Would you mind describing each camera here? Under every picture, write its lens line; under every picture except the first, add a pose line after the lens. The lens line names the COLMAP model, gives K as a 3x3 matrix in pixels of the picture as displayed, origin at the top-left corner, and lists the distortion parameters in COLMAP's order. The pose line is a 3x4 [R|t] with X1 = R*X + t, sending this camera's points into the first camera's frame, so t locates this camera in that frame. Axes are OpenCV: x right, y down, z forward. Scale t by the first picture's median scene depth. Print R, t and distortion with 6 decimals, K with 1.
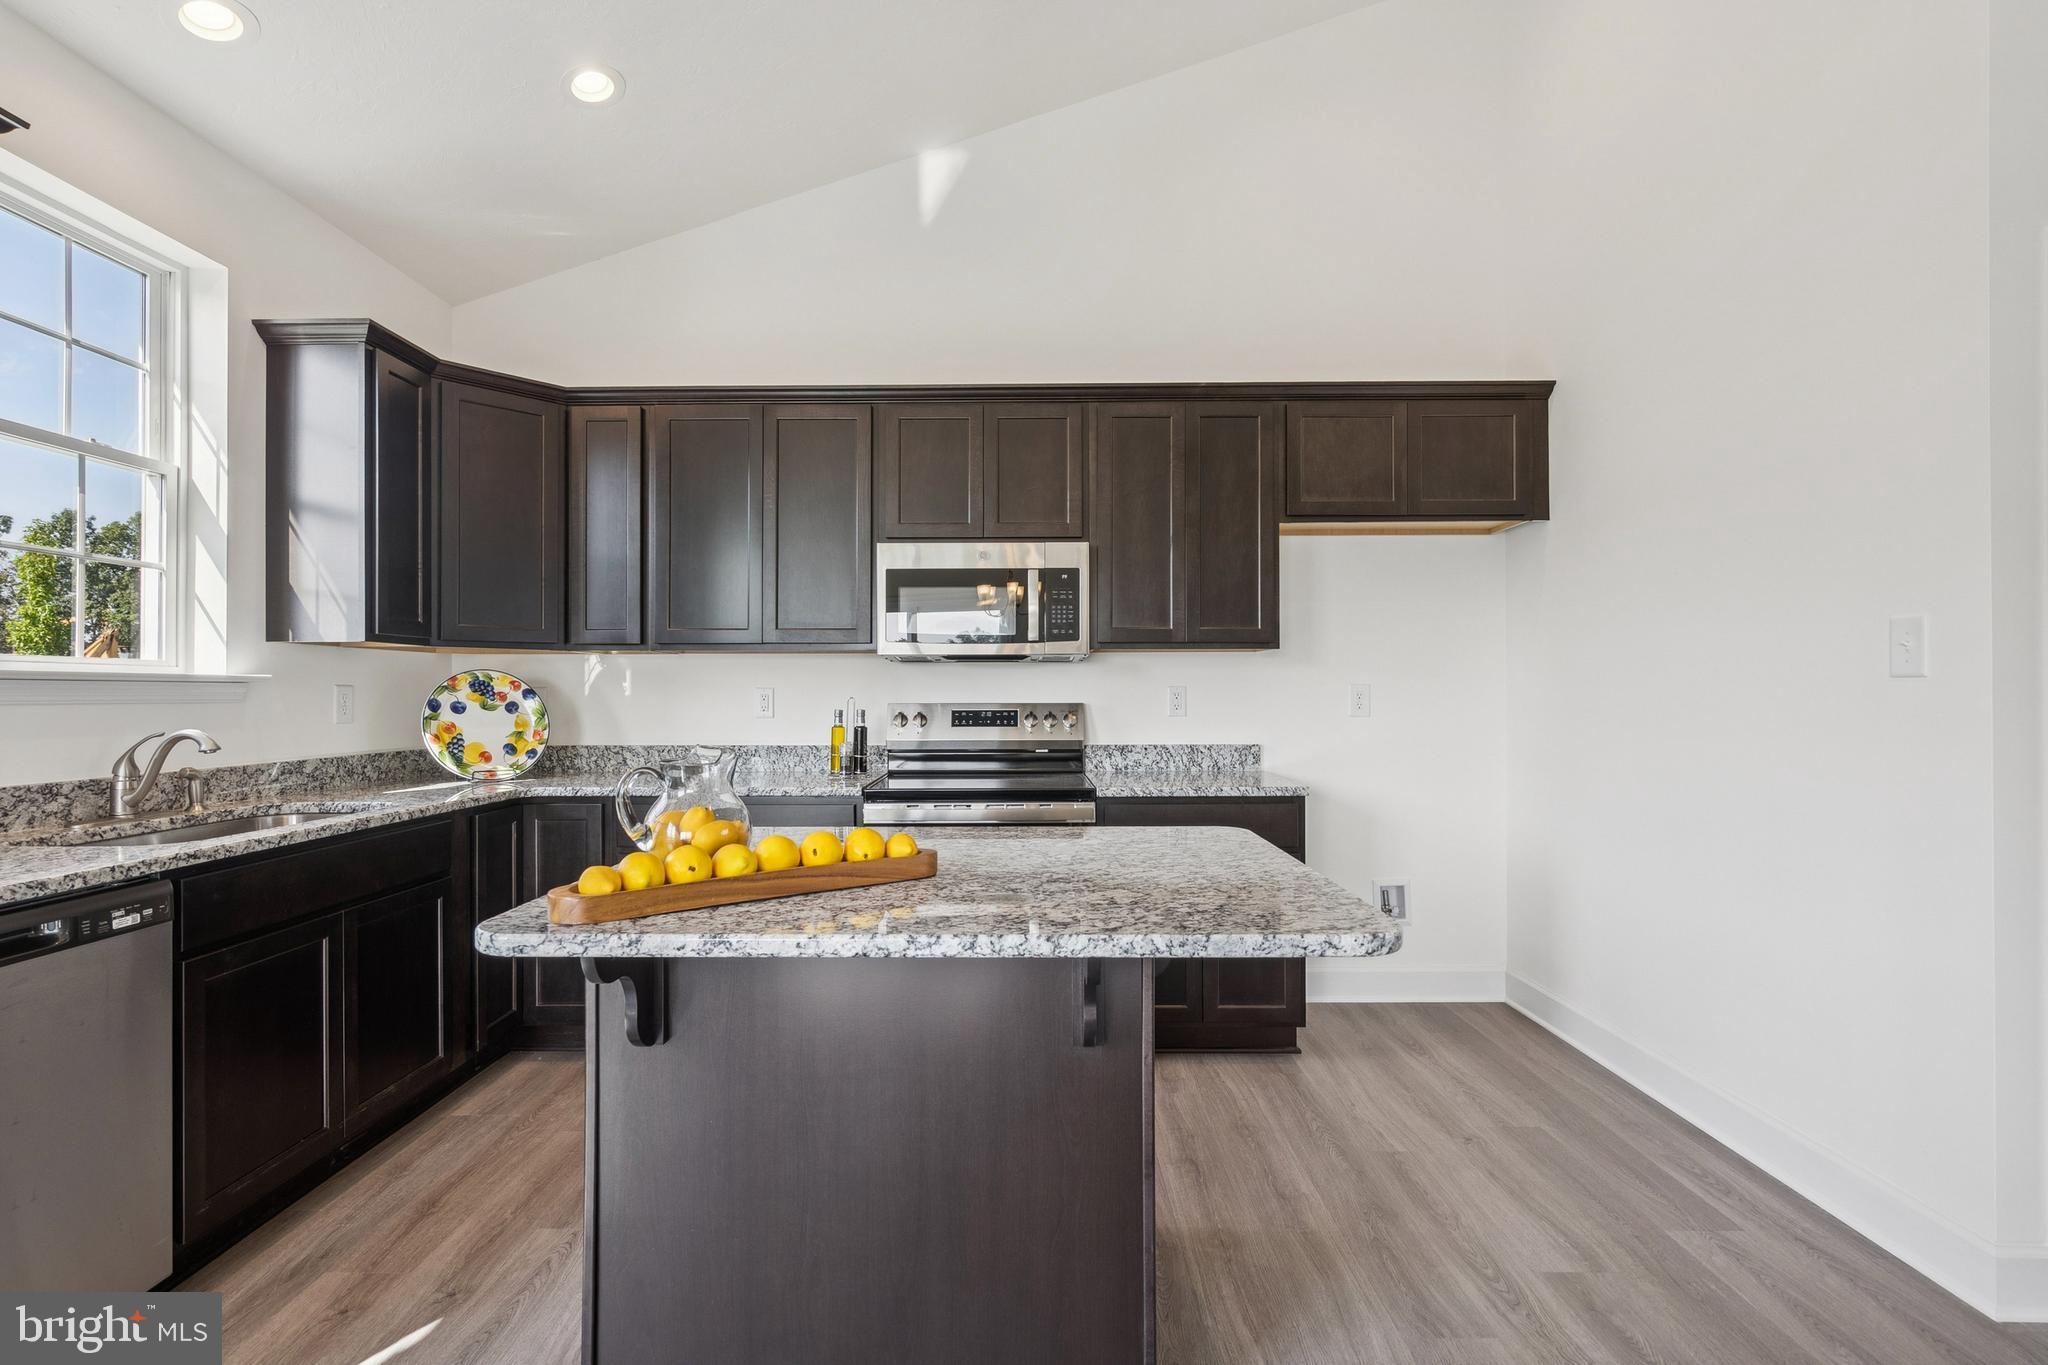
lens RADIAL K [[932.3, 0, 1013.1], [0, 932.3, 687.3], [0, 0, 1]] dist [-0.003781, 0.001560]
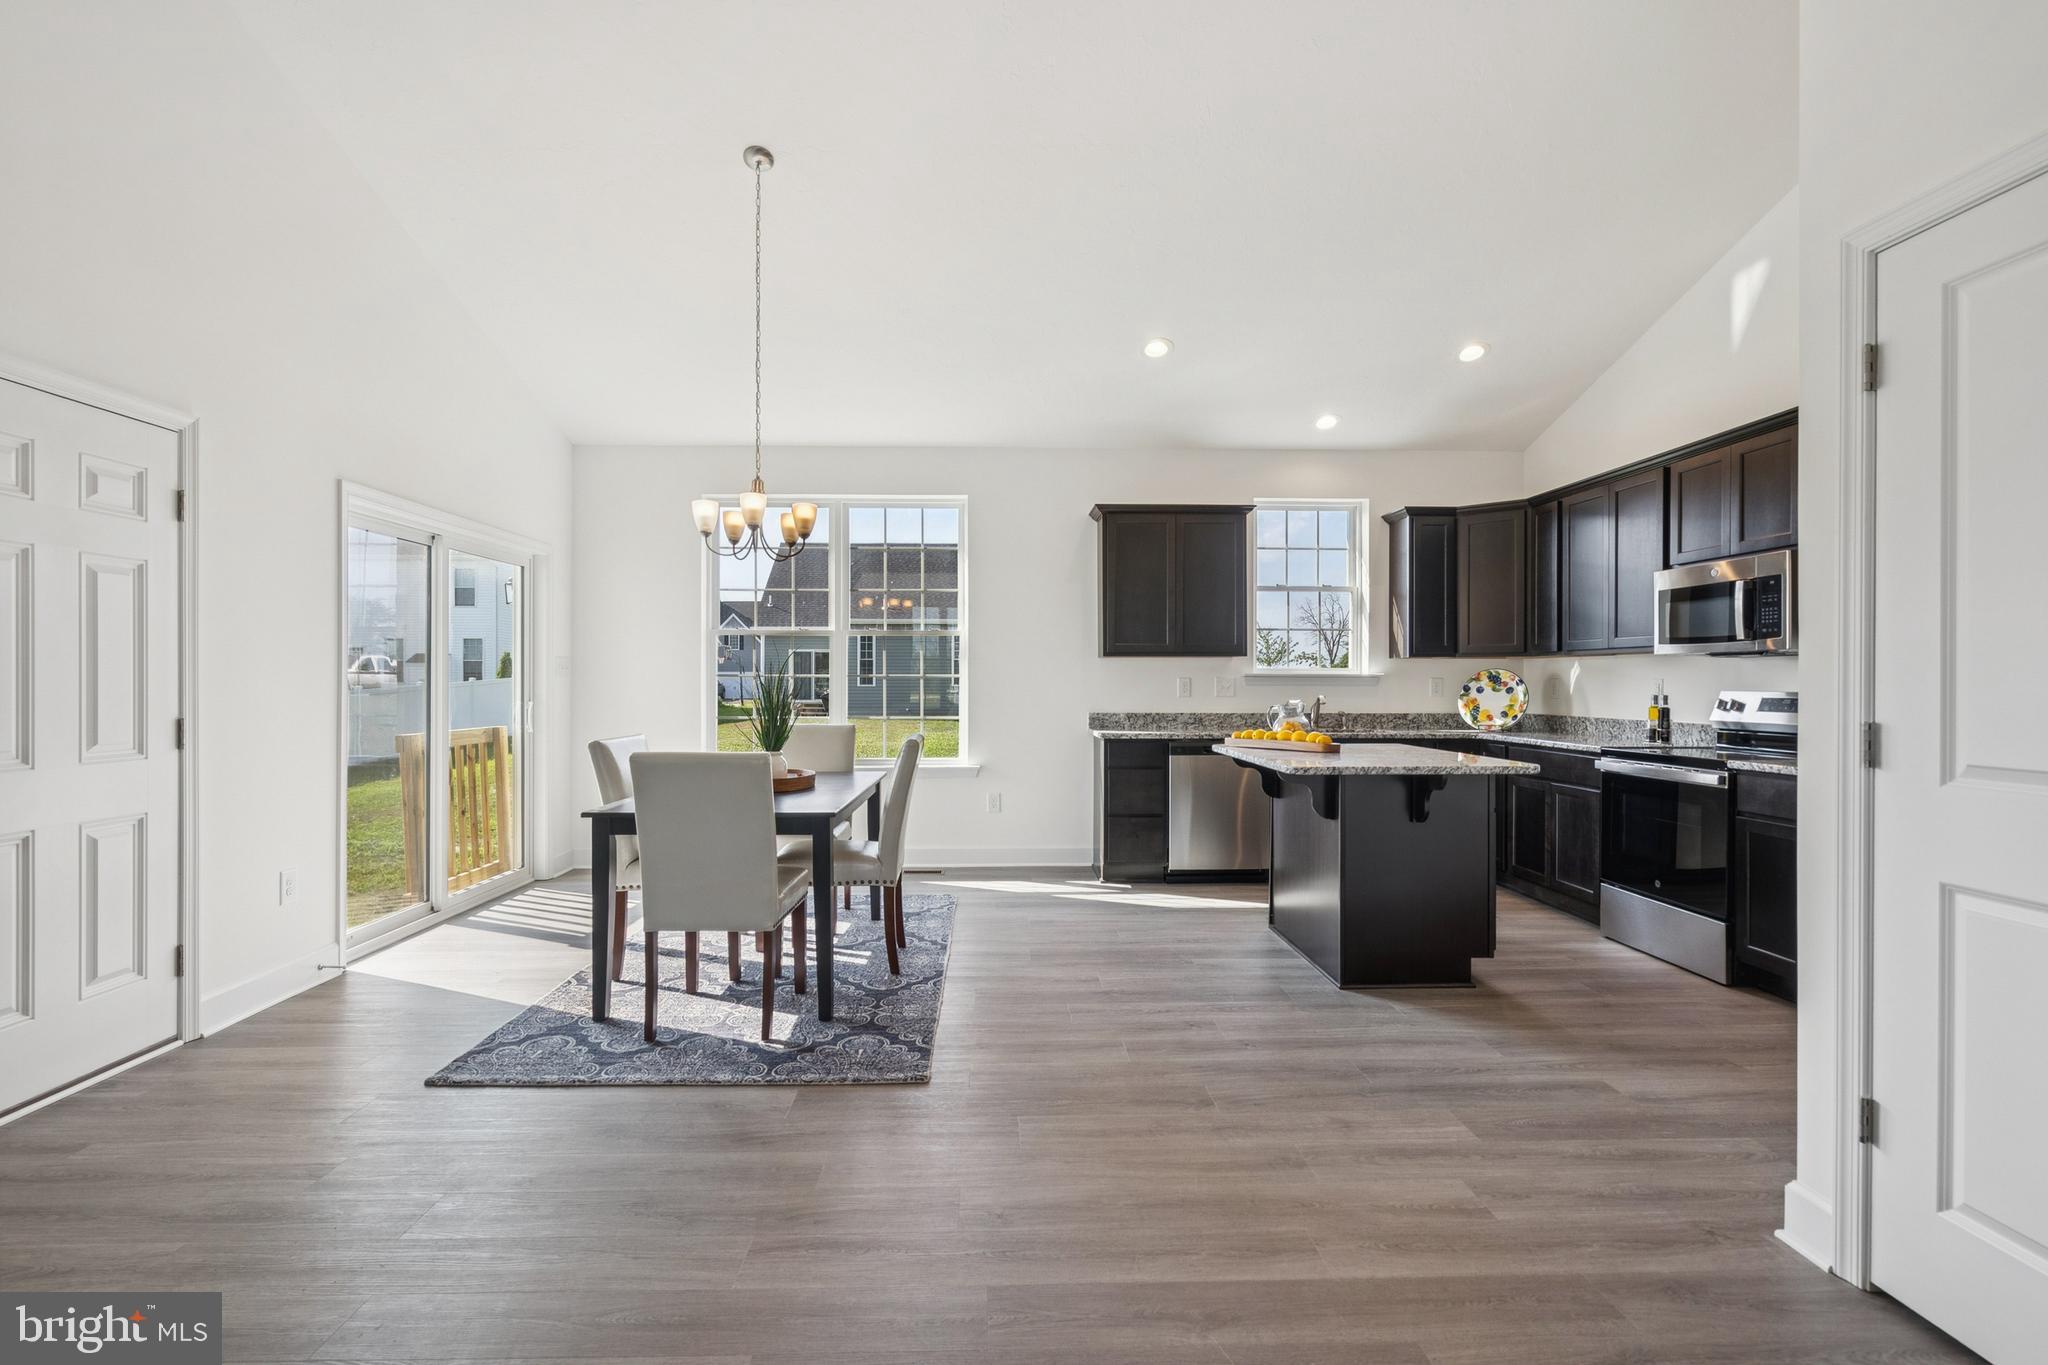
lens RADIAL K [[932.3, 0, 1021.4], [0, 932.3, 680.2], [0, 0, 1]] dist [-0.003781, 0.001560]
pose [[0.048215, 0.000806, -0.998837, 1.233684], [0.002990, 0.999995, 0.000951, -0.001827], [0.998832, -0.003032, 0.048213, 0.014560]]
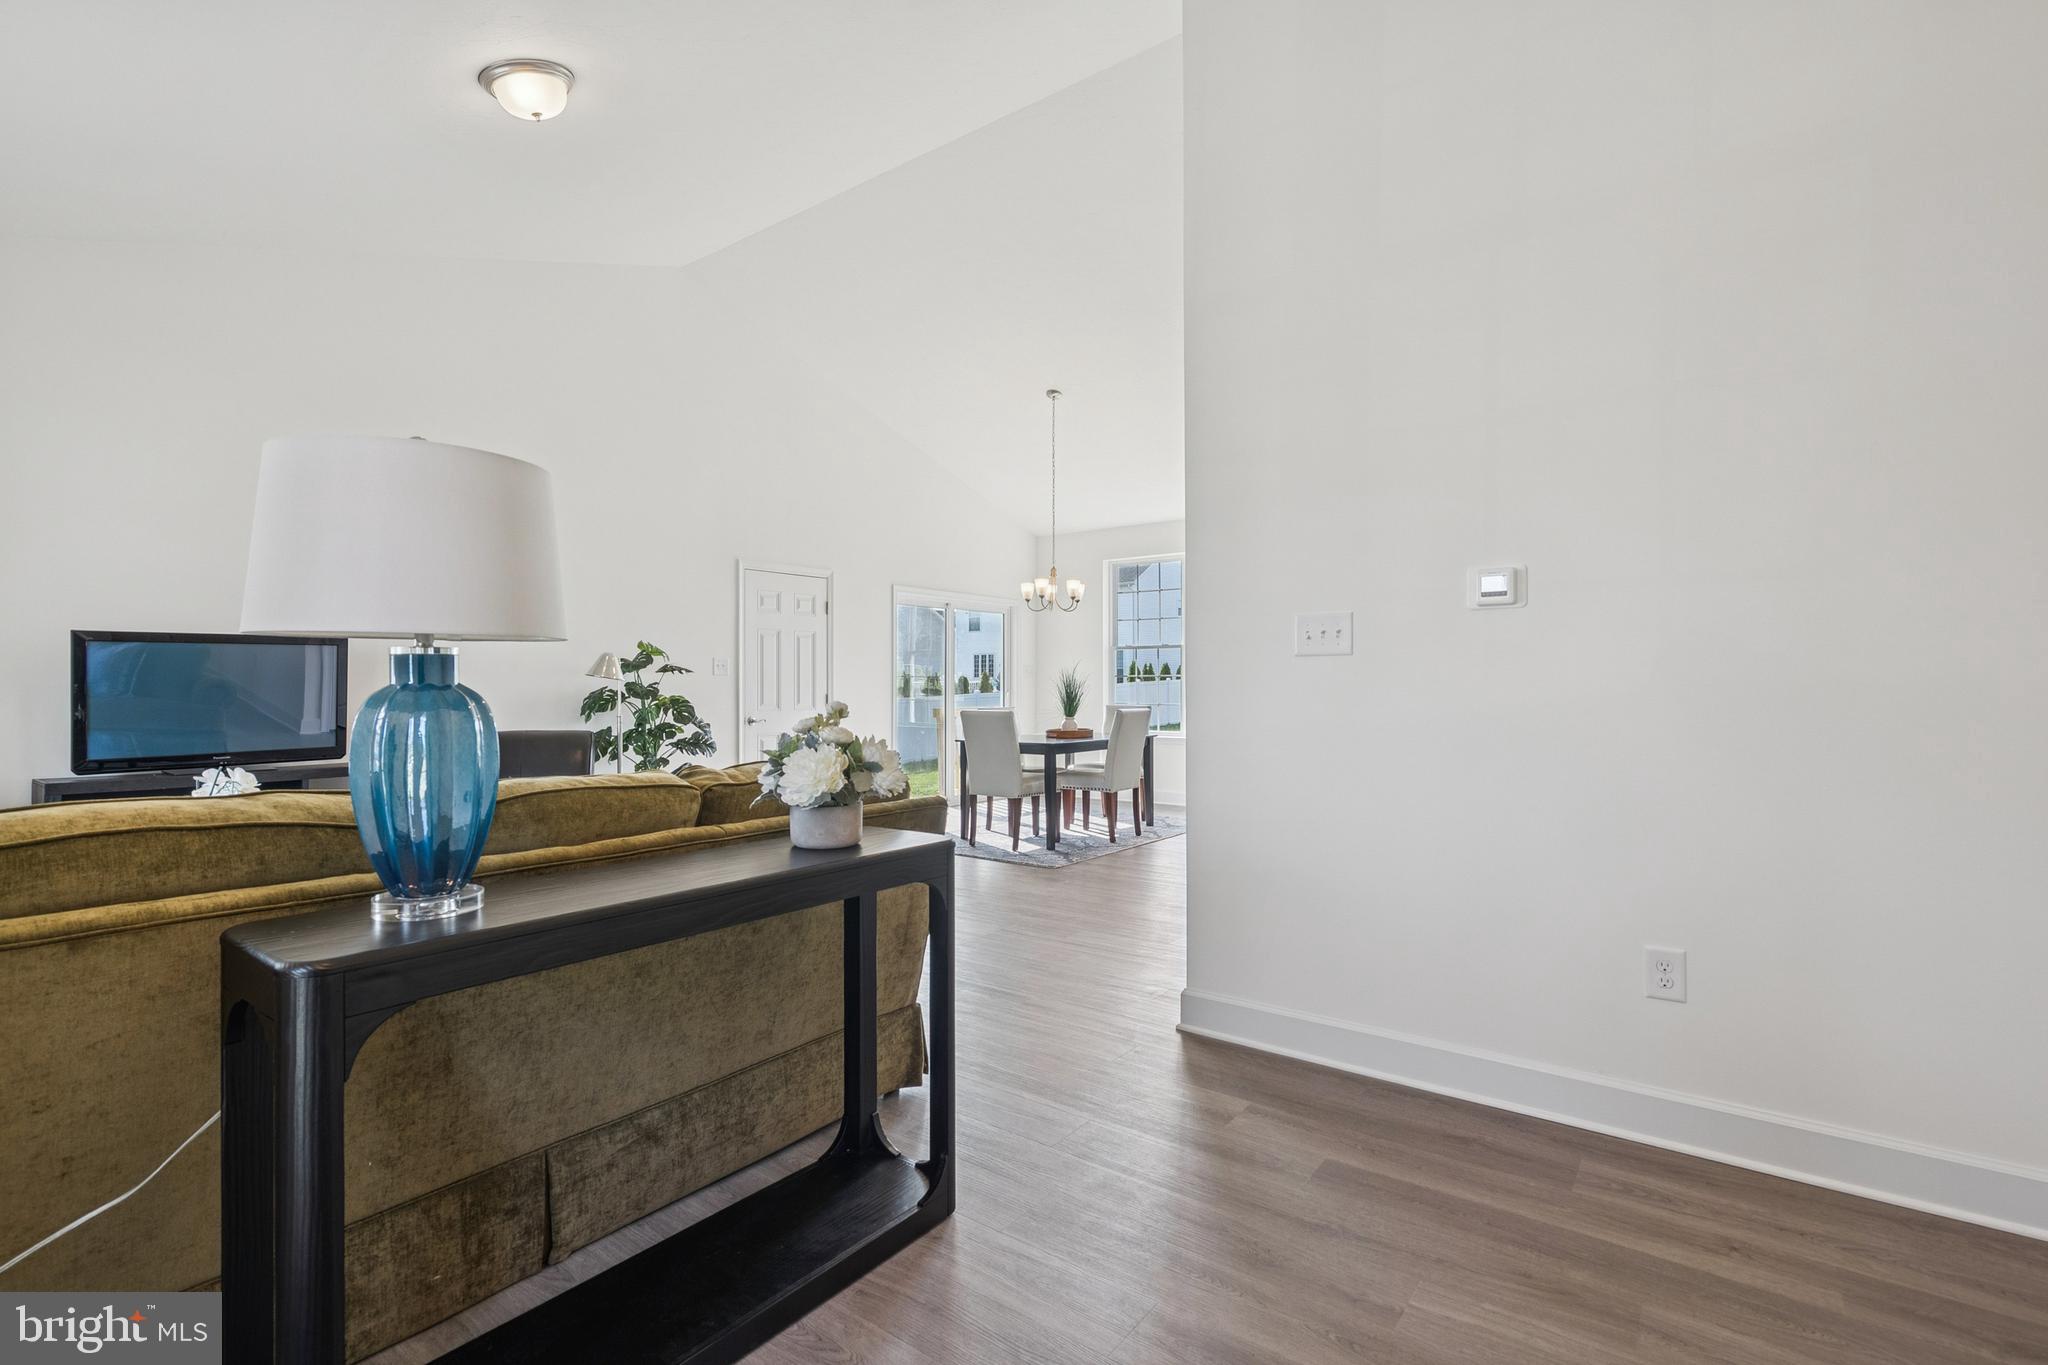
lens RADIAL K [[932.3, 0, 1018.3], [0, 932.3, 686.1], [0, 0, 1]] dist [-0.003781, 0.001560]
pose [[-0.590158, 0.002670, -0.807283, 1.877527], [0.006807, 0.999975, -0.001669, 0.022949], [0.807259, -0.006480, -0.590162, 1.011470]]
